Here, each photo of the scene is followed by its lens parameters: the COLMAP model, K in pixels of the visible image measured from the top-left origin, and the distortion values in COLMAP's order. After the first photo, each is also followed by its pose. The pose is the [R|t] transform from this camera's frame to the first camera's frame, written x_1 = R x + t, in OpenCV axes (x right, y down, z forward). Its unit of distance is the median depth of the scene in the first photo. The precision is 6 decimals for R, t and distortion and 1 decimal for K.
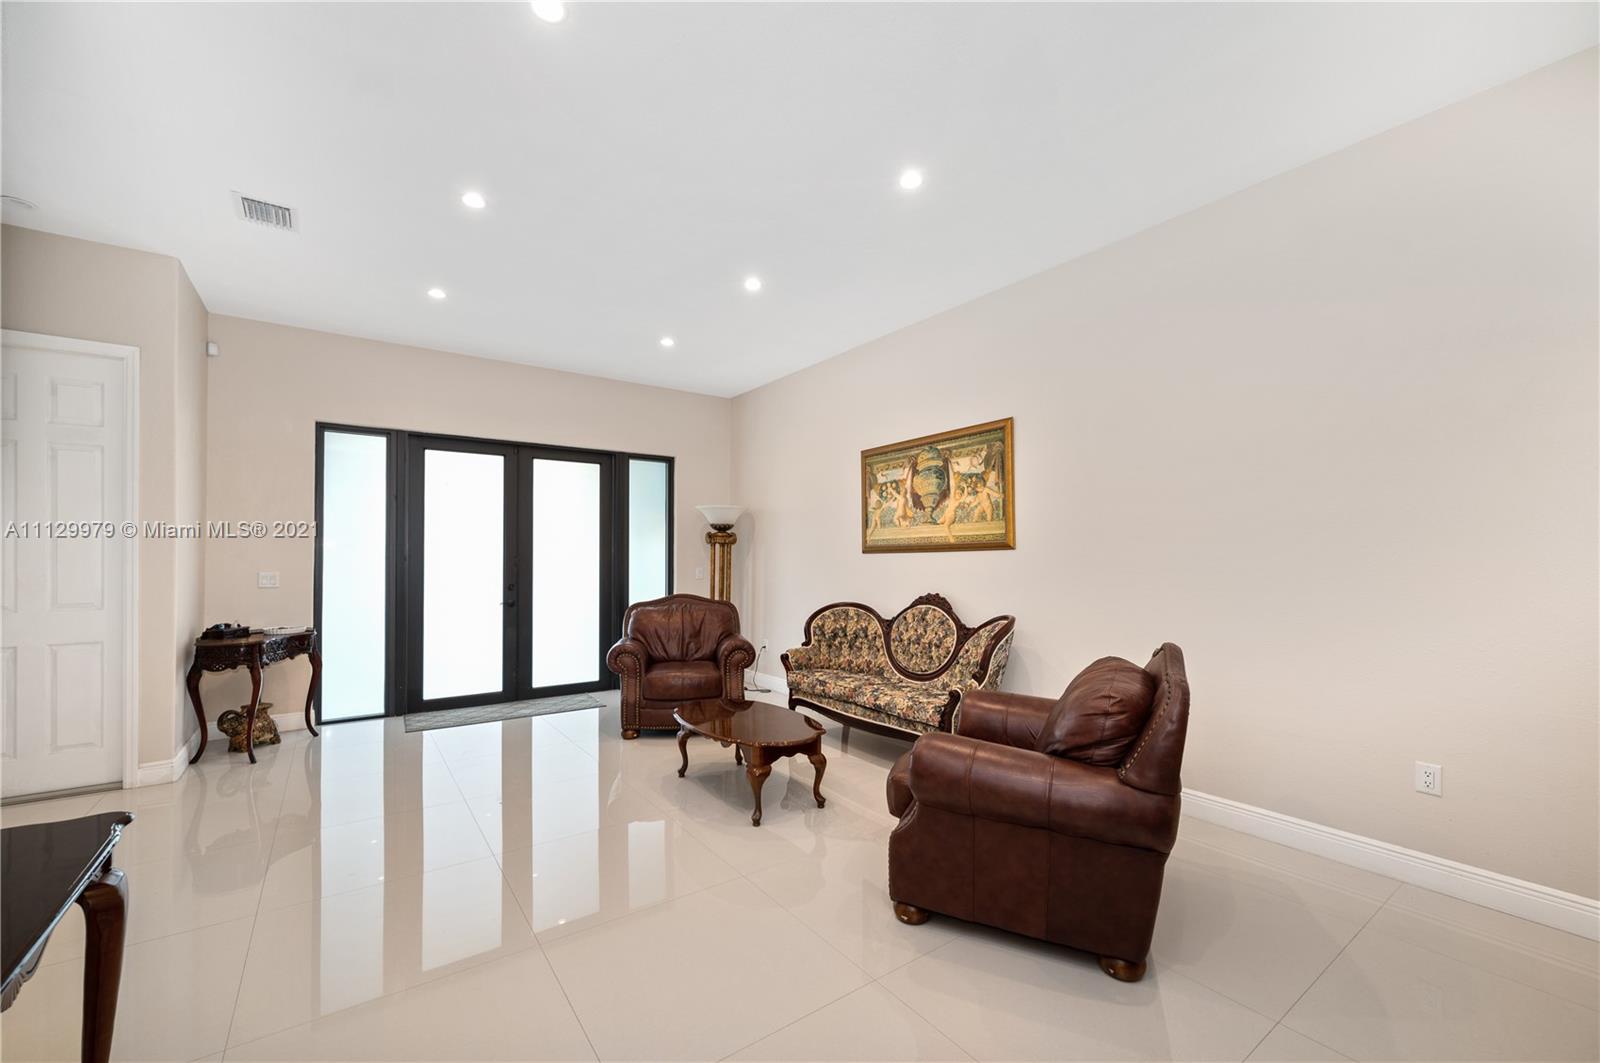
lens RADIAL K [[646.0, 0, 783.4], [0, 646.0, 552.5], [0, 0, 1]] dist [0.003470, -0.000256]
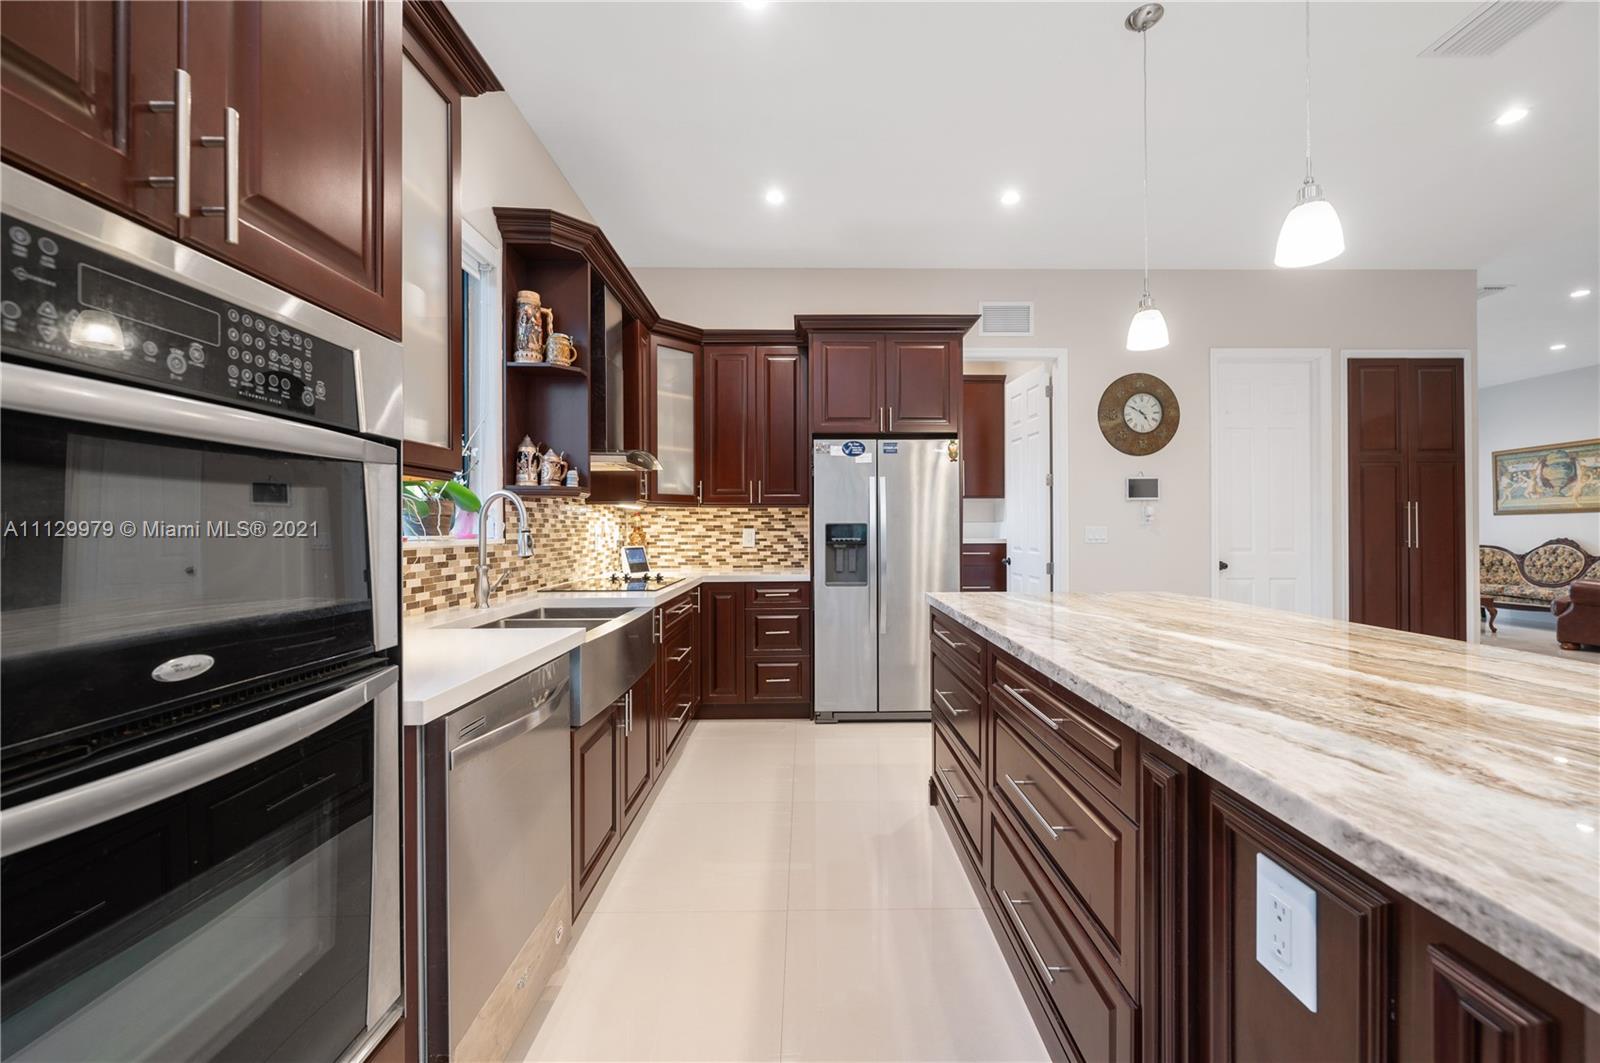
lens RADIAL K [[646.0, 0, 812.2], [0, 646.0, 528.5], [0, 0, 1]] dist [0.003470, -0.000256]
pose [[0.834982, -0.007231, -0.550230, -0.492506], [0.010430, 0.999942, 0.002688, 0.014841], [0.550179, -0.007983, 0.835009, -1.559060]]
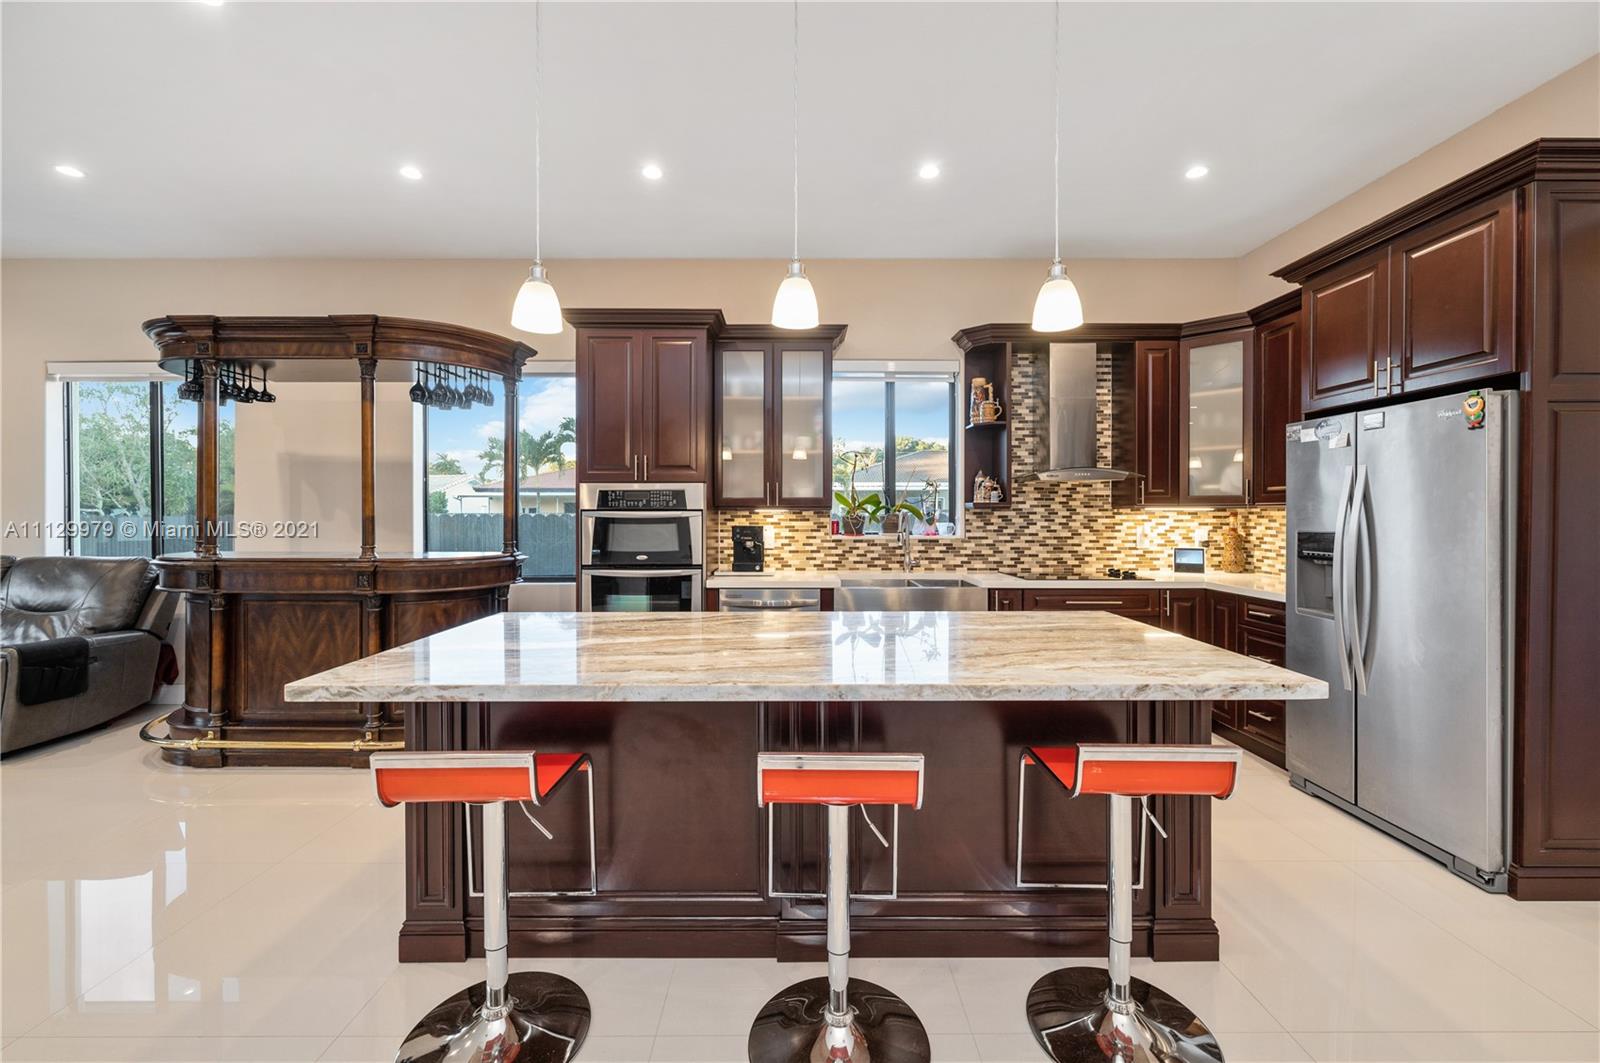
lens RADIAL K [[646.0, 0, 803.0], [0, 646.0, 517.4], [0, 0, 1]] dist [0.003470, -0.000256]
pose [[-0.559455, 0.002312, -0.828857, -0.133610], [0.004029, 0.999992, 0.000070, -0.004750], [0.828851, -0.003301, -0.559460, -0.904102]]
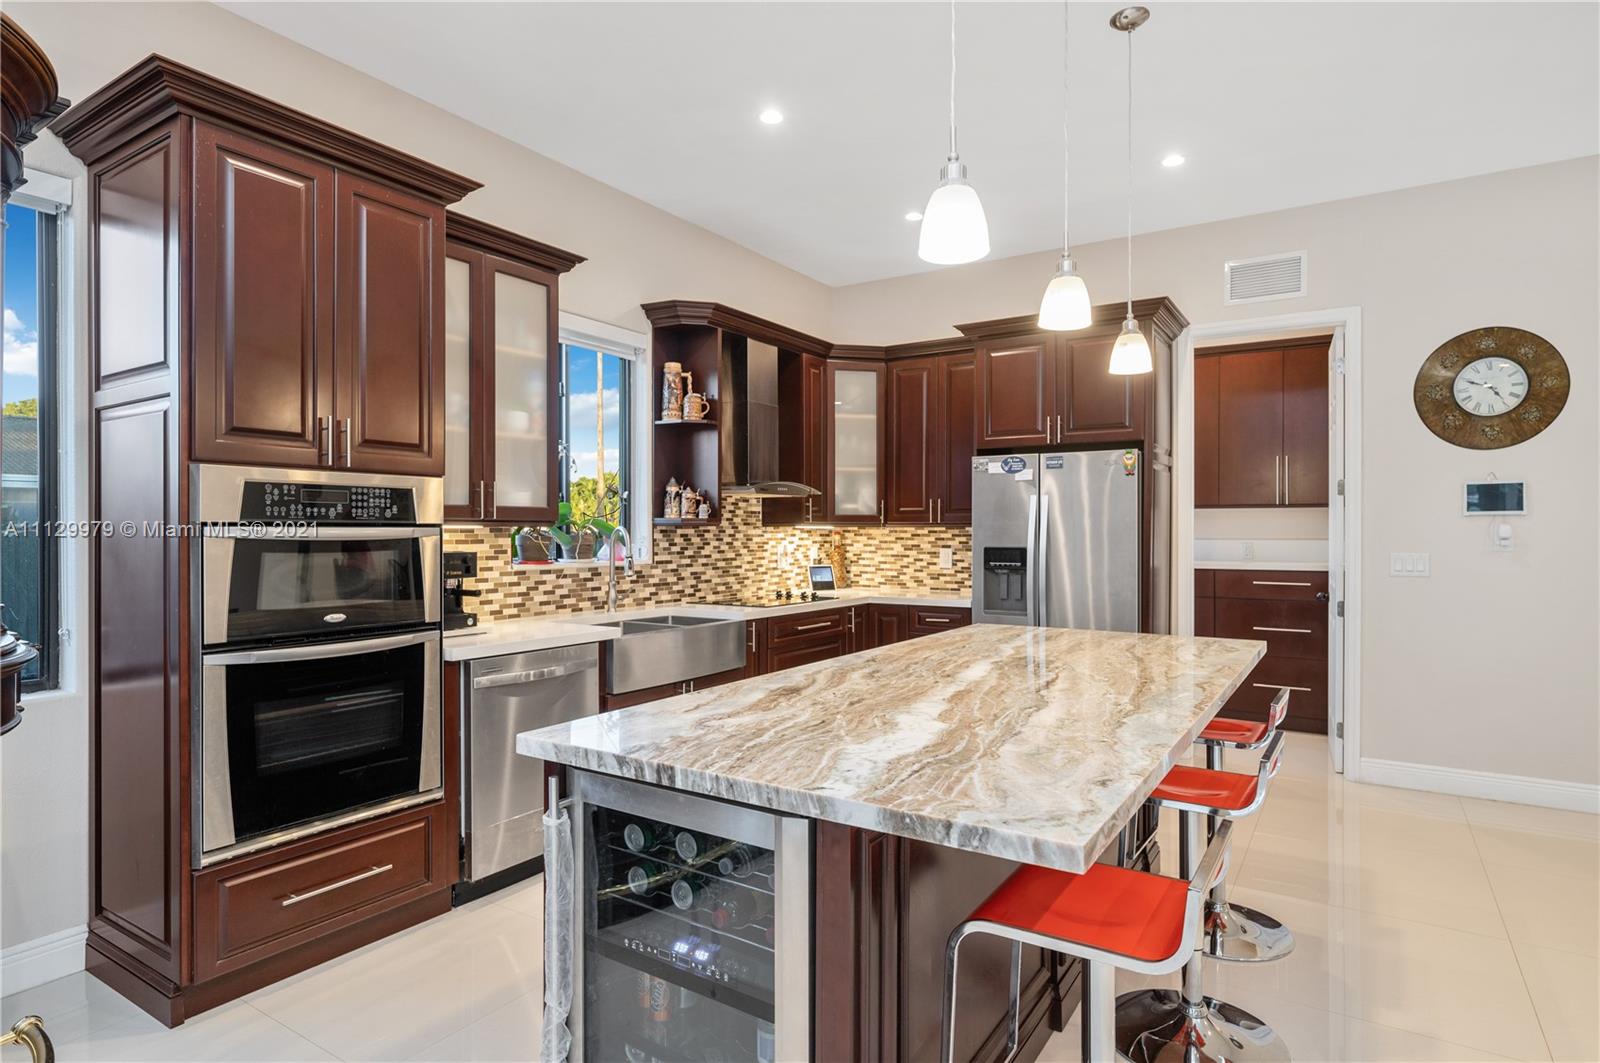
lens RADIAL K [[874.1, 0, 799.1], [0, 874.1, 530.9], [0, 0, 1]] dist [0.003503, 0.000485]
pose [[0.387352, -0.003253, -0.921926, -0.064161], [0.006133, 0.999981, -0.000952, -0.008164], [0.921911, -0.005285, 0.387365, -1.460631]]
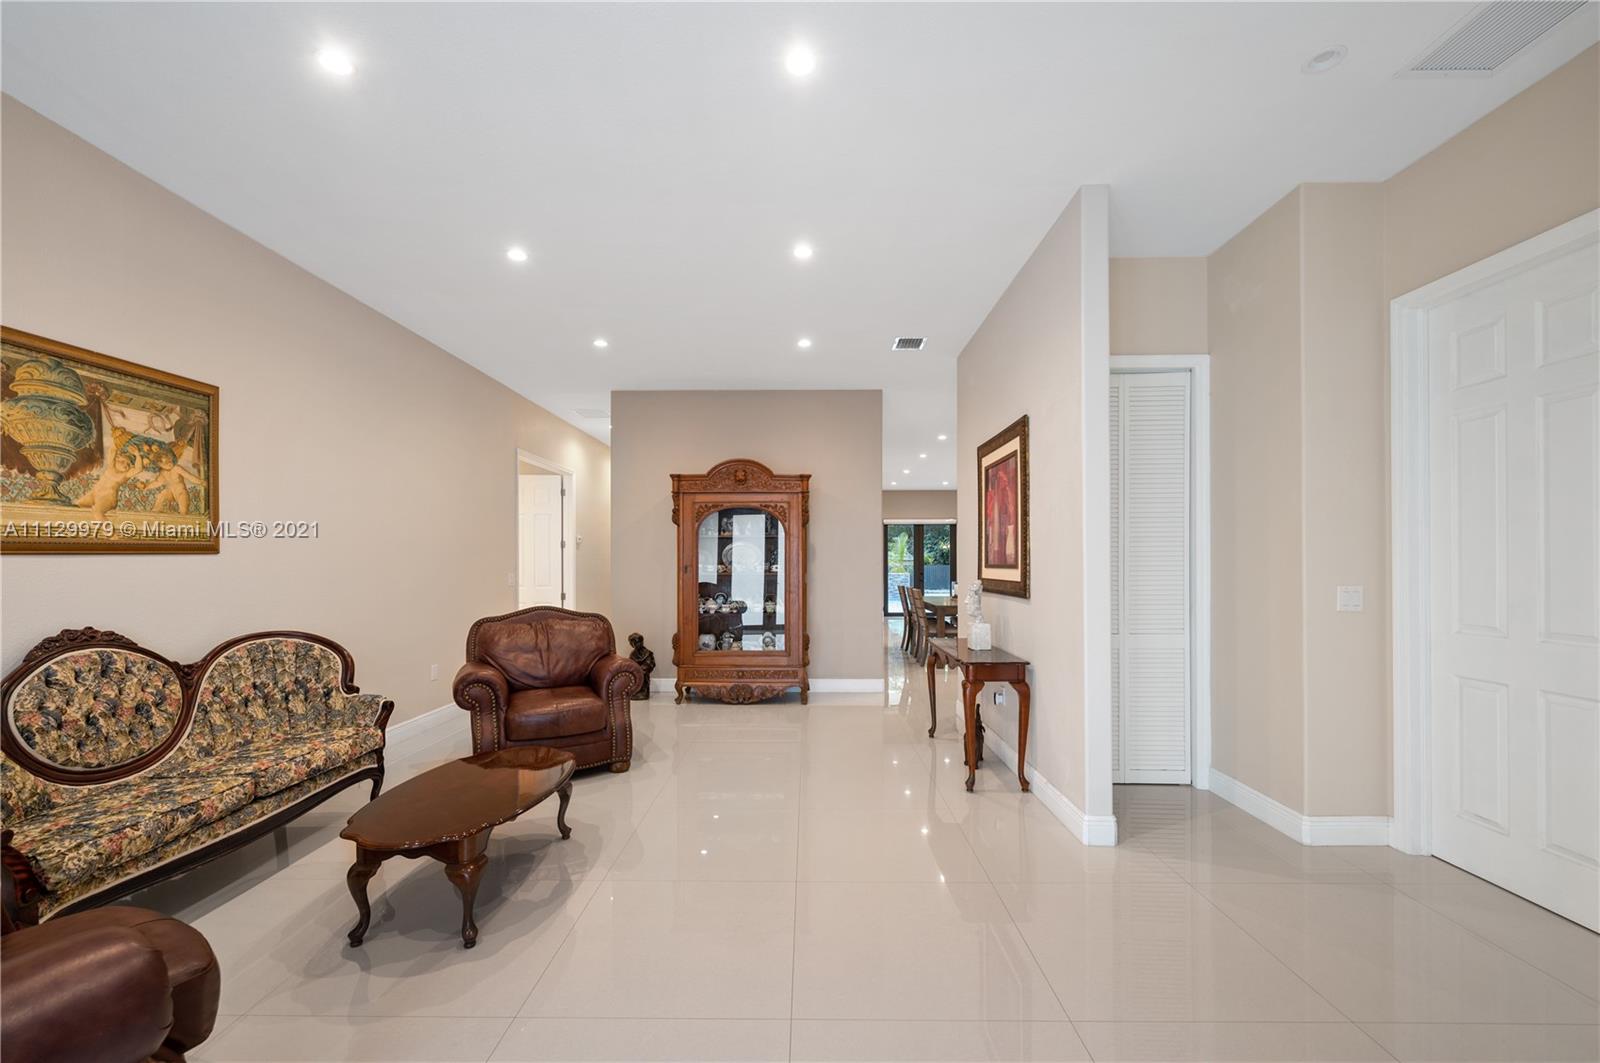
lens RADIAL K [[646.0, 0, 807.0], [0, 646.0, 560.9], [0, 0, 1]] dist [0.003470, -0.000256]
pose [[-0.825144, 0.002972, 0.564914, -0.641979], [-0.001675, 0.999969, -0.007707, 0.008294], [-0.564919, -0.007306, -0.825114, 1.157072]]
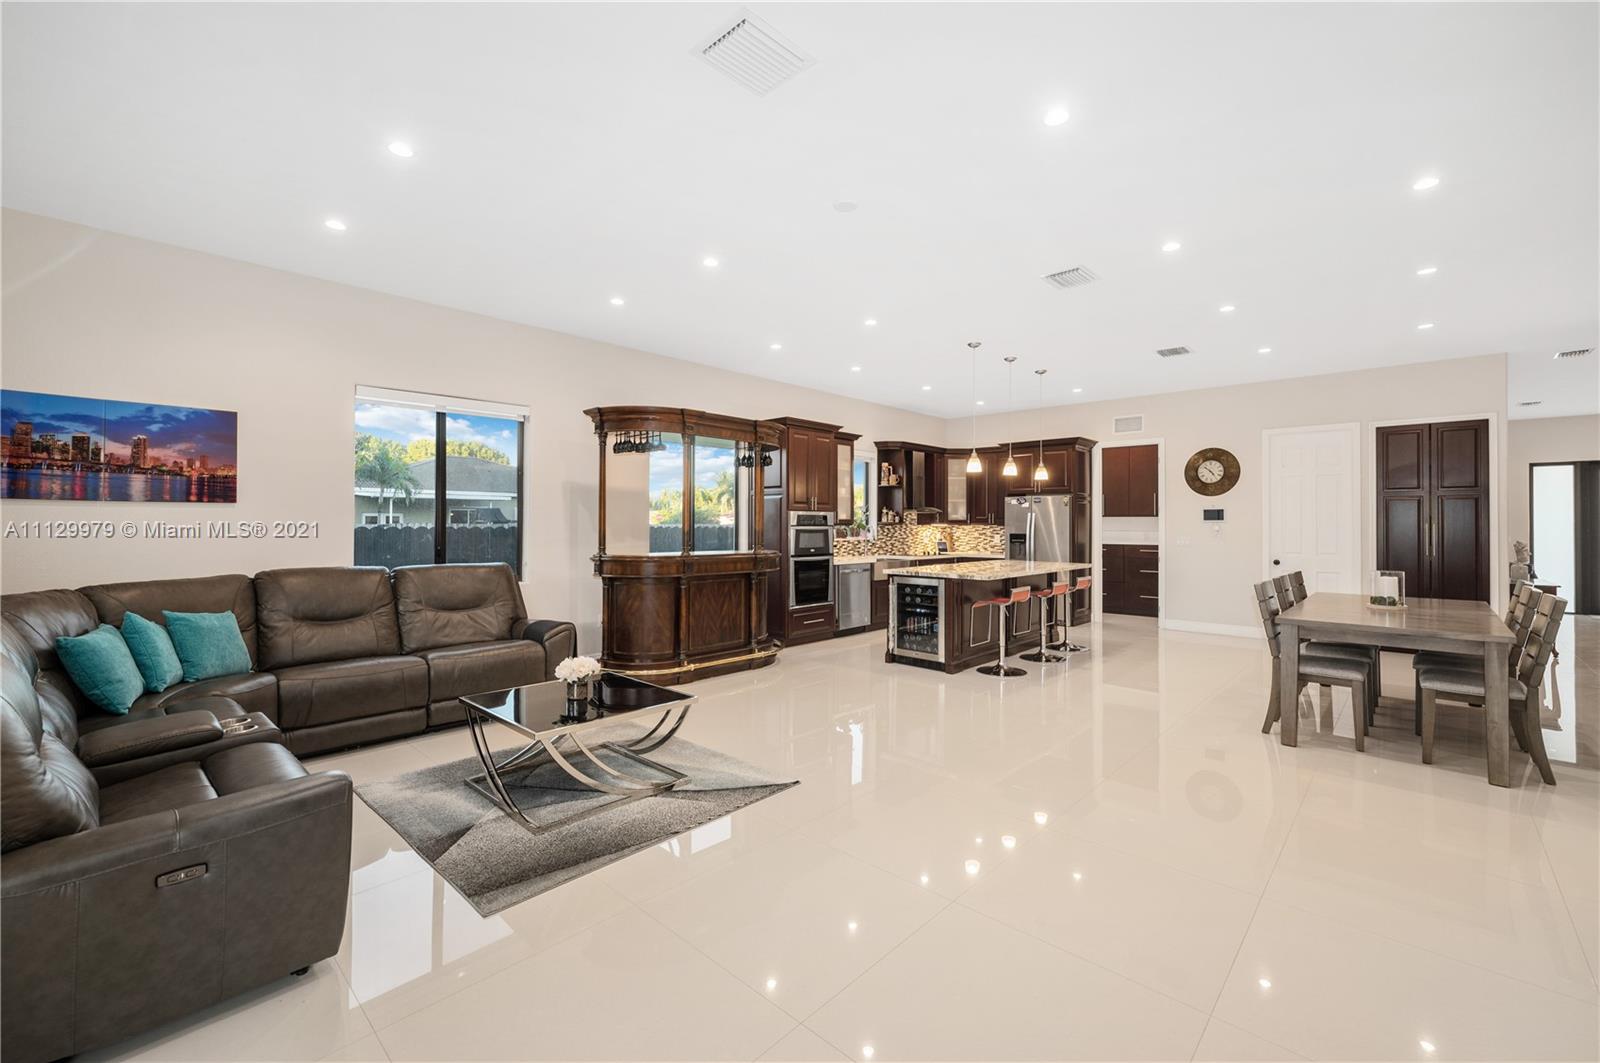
lens RADIAL K [[682.7, 0, 795.6], [0, 682.7, 511.3], [0, 0, 1]] dist [0.007838, -0.000294]
pose [[0.219265, -0.020409, -0.975452, 0.884054], [0.003078, 0.999791, -0.020226, -0.015696], [0.975660, 0.001432, 0.219282, -1.910477]]
